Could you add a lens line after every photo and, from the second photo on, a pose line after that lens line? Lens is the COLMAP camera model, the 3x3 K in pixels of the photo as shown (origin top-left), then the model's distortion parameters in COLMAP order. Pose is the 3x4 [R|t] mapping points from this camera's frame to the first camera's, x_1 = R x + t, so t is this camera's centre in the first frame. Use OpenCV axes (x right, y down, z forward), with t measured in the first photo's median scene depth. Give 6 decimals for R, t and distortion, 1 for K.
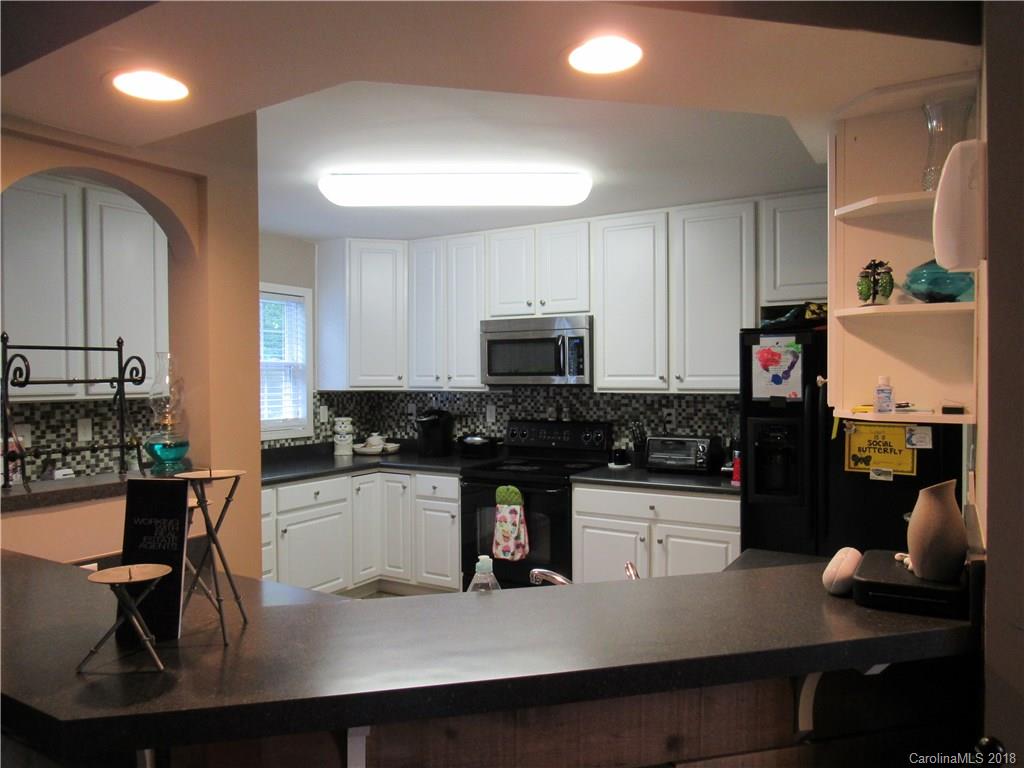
lens RADIAL K [[736.4, 0, 509.2], [0, 736.4, 384.0], [0, 0, 1]] dist [-0.024919, 0.008128]
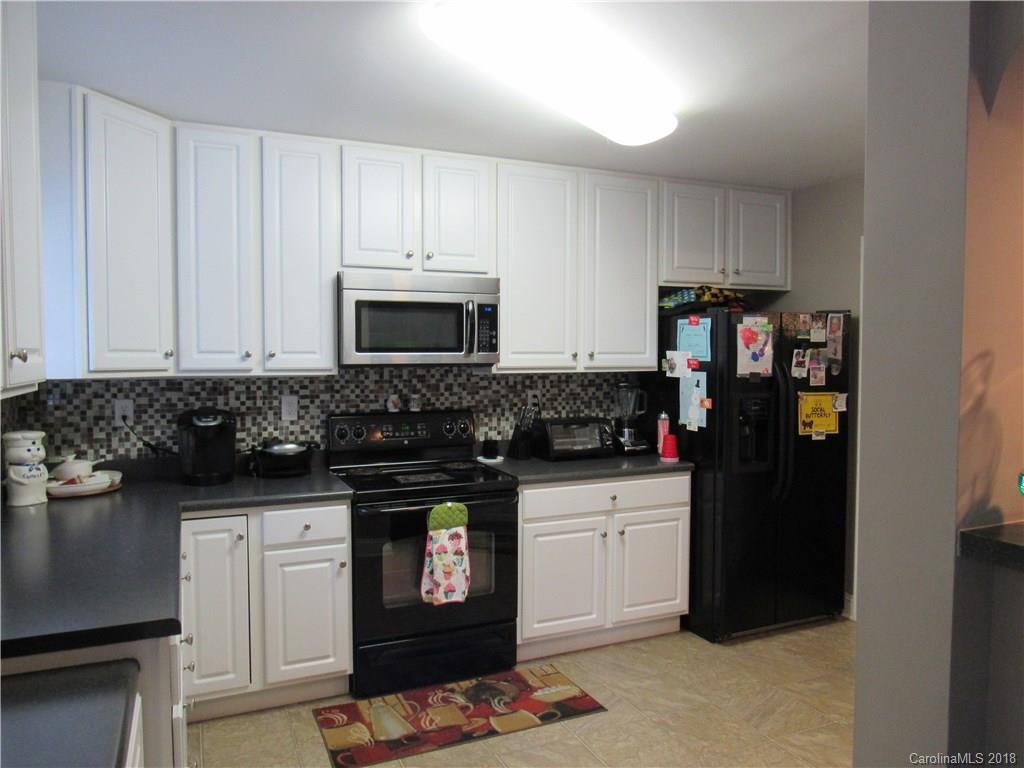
lens RADIAL K [[736.4, 0, 510.7], [0, 736.4, 382.9], [0, 0, 1]] dist [-0.024919, 0.008128]
pose [[0.563781, -0.027735, 0.825459, -0.531297], [0.007757, 0.999570, 0.028288, -0.000739], [-0.825888, -0.009545, 0.563753, 0.503836]]
